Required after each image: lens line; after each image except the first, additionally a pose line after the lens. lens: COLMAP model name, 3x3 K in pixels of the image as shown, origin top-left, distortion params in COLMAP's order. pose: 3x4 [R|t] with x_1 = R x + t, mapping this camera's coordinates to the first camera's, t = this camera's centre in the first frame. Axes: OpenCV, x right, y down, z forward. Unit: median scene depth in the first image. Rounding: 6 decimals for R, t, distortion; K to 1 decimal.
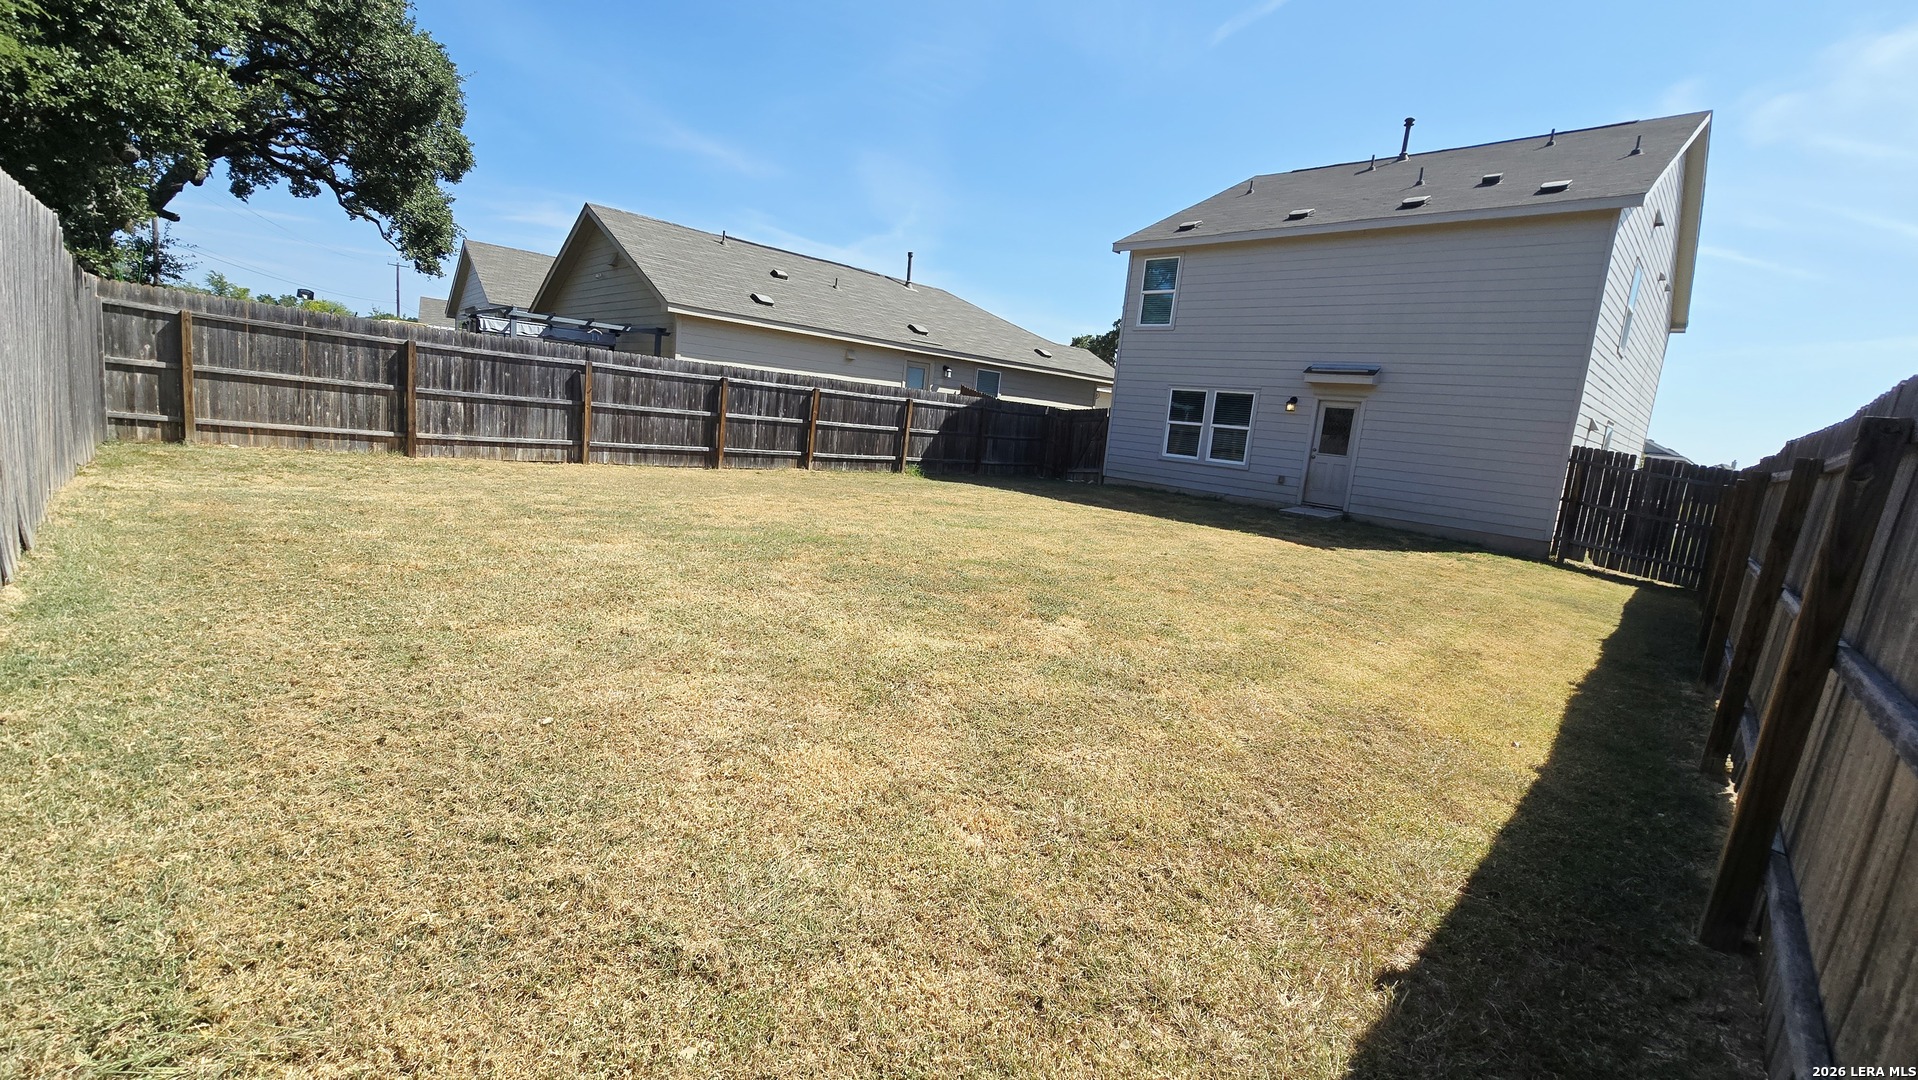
lens RADIAL K [[781.1, 0, 955.9], [0, 781.1, 542.5], [0, 0, 1]] dist [0.000276, -0.000012]
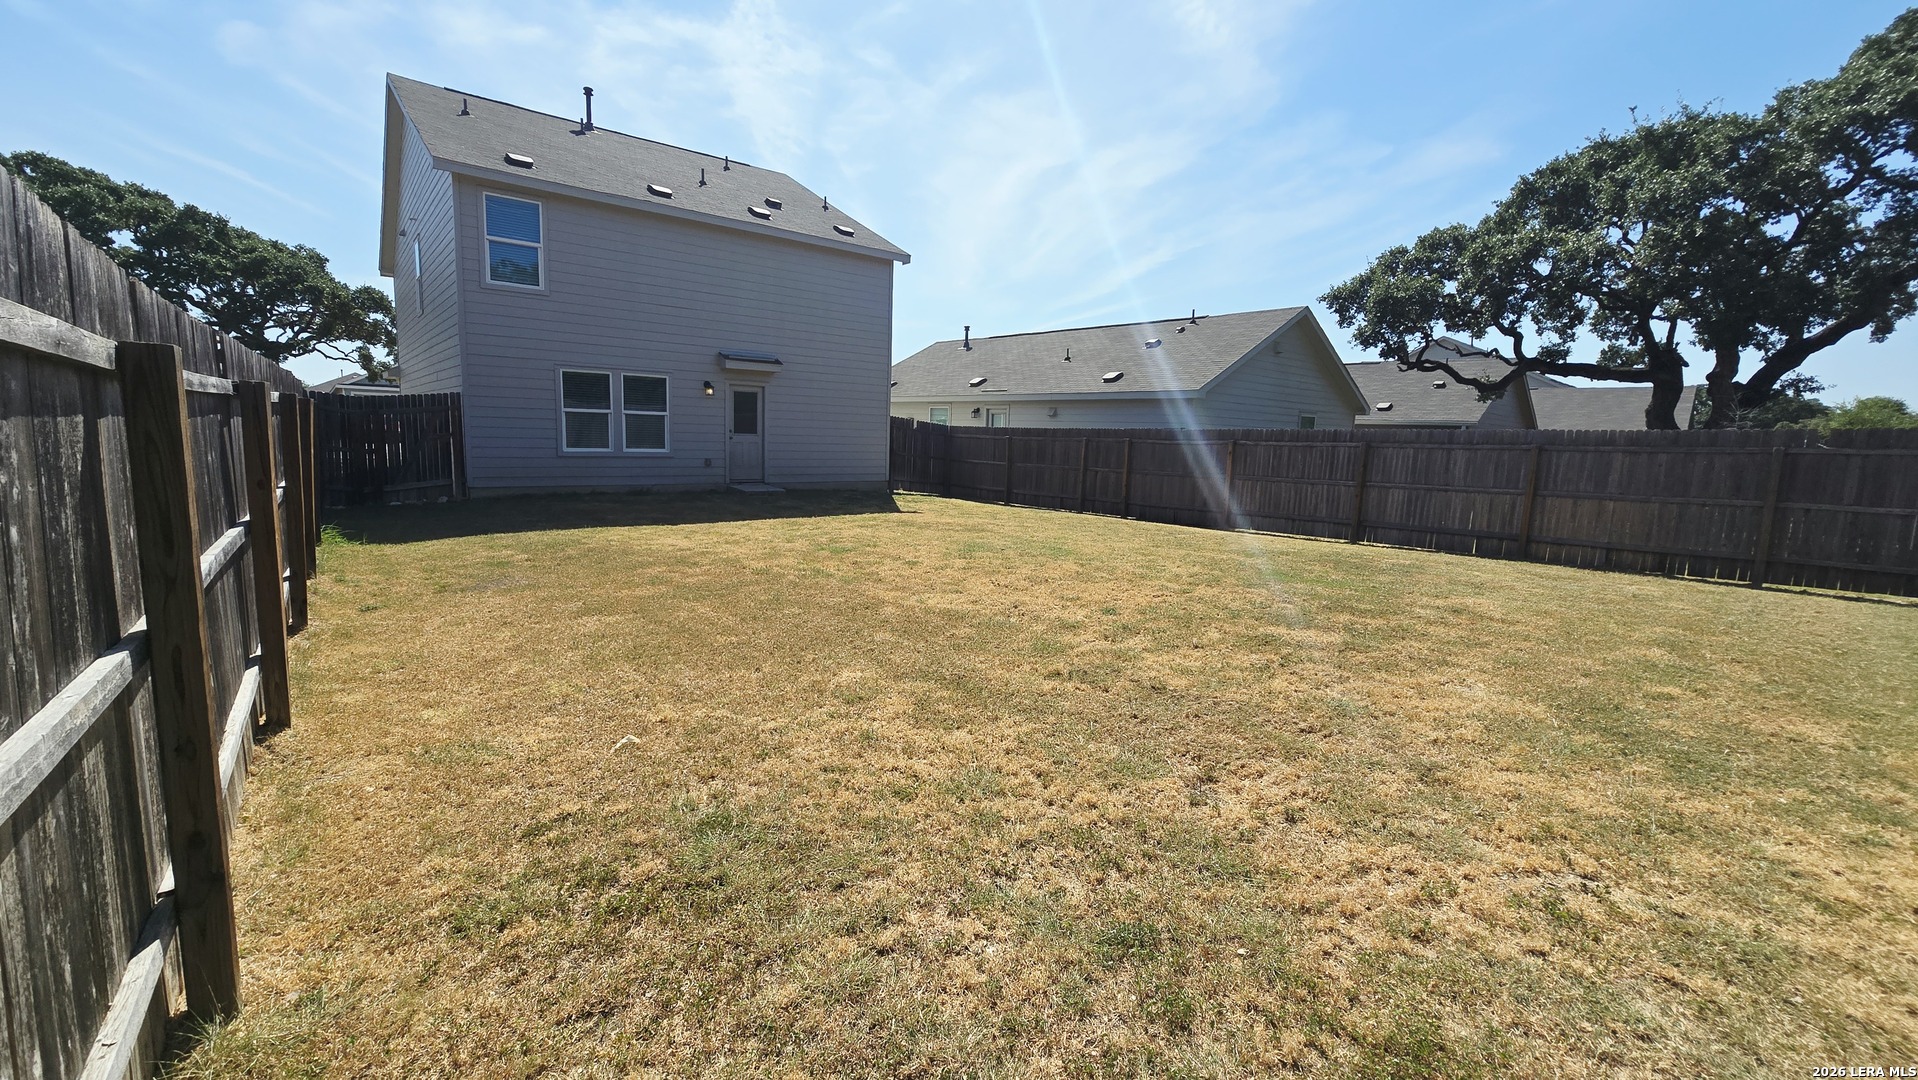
lens RADIAL K [[781.1, 0, 959.9], [0, 781.1, 545.7], [0, 0, 1]] dist [0.000276, -0.000012]
pose [[0.163446, -0.222528, 0.961128, -0.538360], [0.143160, 0.969267, 0.200067, -0.132162], [-0.976110, 0.104895, 0.190280, 0.493492]]
